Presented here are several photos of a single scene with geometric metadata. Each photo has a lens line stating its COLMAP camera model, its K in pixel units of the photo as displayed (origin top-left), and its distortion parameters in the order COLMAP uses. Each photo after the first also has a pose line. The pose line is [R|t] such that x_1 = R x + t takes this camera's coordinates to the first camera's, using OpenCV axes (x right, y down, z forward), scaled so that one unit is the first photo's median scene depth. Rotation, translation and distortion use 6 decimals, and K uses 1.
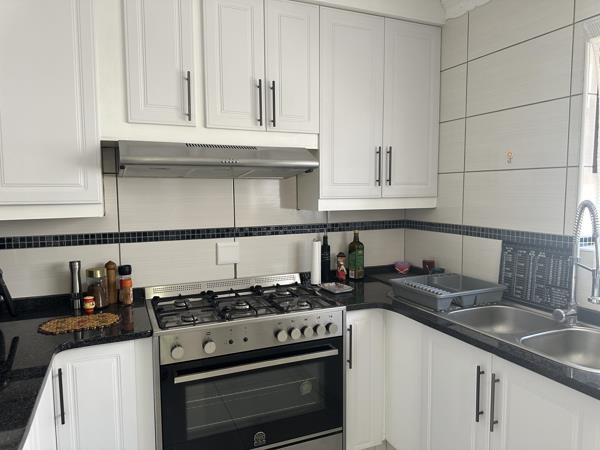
lens RADIAL K [[420.1, 0, 300.0], [0, 420.1, 225.0], [0, 0, 1]] dist [0.119415, -0.177854]
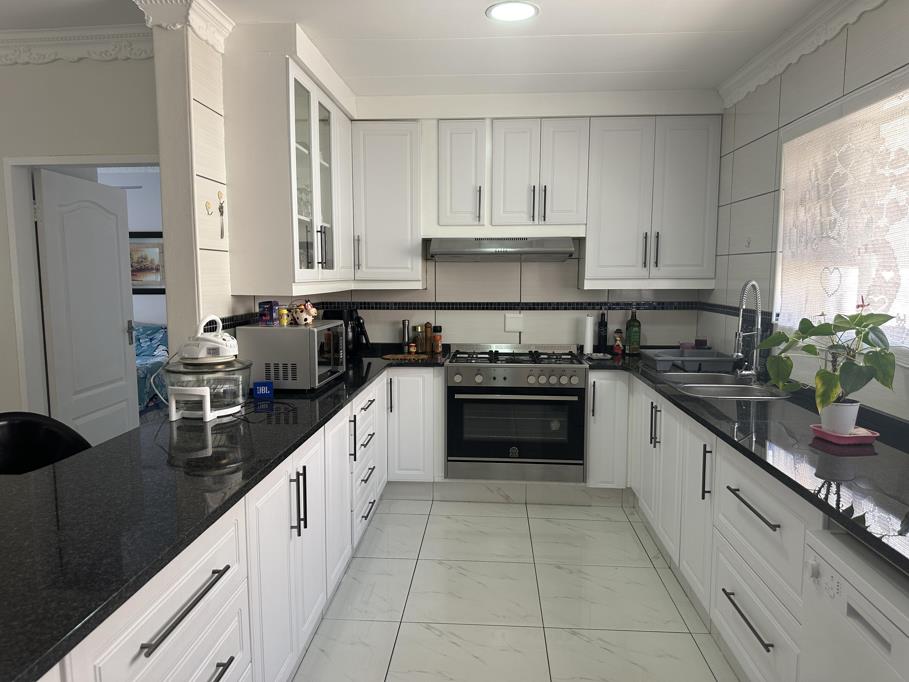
lens RADIAL K [[636.4, 0, 454.5], [0, 636.4, 341.0], [0, 0, 1]] dist [0.119415, -0.177854]
pose [[0.893035, 0.054198, -0.446711, 0.547741], [-0.042080, 0.998428, 0.037012, 0.062700], [0.448015, -0.014256, 0.893913, -0.798246]]
